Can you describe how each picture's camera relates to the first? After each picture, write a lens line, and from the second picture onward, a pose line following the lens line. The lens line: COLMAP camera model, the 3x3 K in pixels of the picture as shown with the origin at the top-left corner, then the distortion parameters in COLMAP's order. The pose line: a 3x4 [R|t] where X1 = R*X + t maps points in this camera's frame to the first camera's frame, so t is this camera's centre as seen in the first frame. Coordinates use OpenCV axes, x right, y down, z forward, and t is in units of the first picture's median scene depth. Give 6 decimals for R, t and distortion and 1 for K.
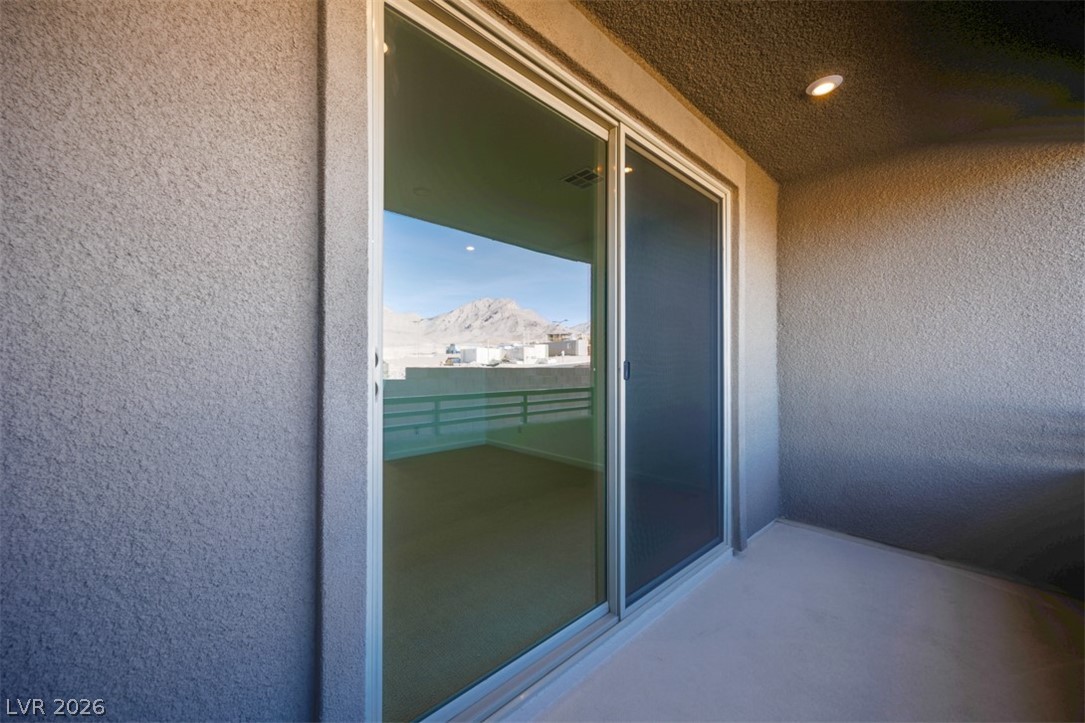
lens RADIAL K [[413.0, 0, 543.1], [0, 413.0, 360.0], [0, 0, 1]] dist [-0.000675, -0.000016]
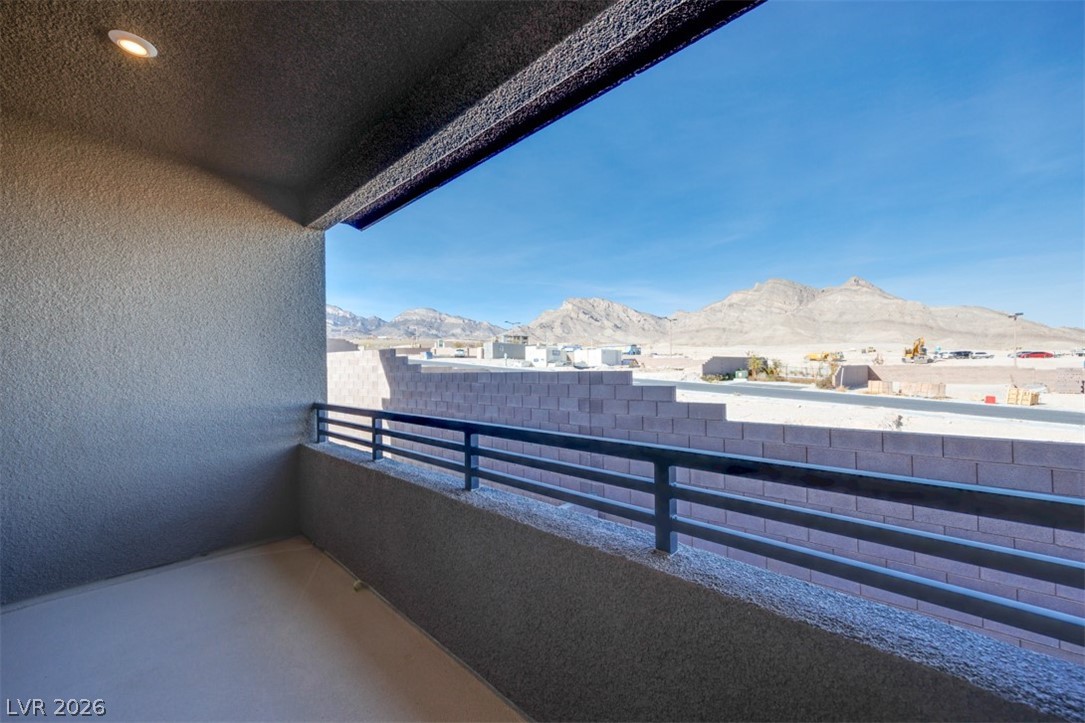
lens RADIAL K [[413.0, 0, 544.1], [0, 413.0, 361.5], [0, 0, 1]] dist [-0.000675, -0.000016]
pose [[-0.049362, 0.020973, 0.998561, -0.154883], [0.002779, 0.999779, -0.020861, 0.002842], [-0.998777, 0.001745, -0.049410, 0.167898]]
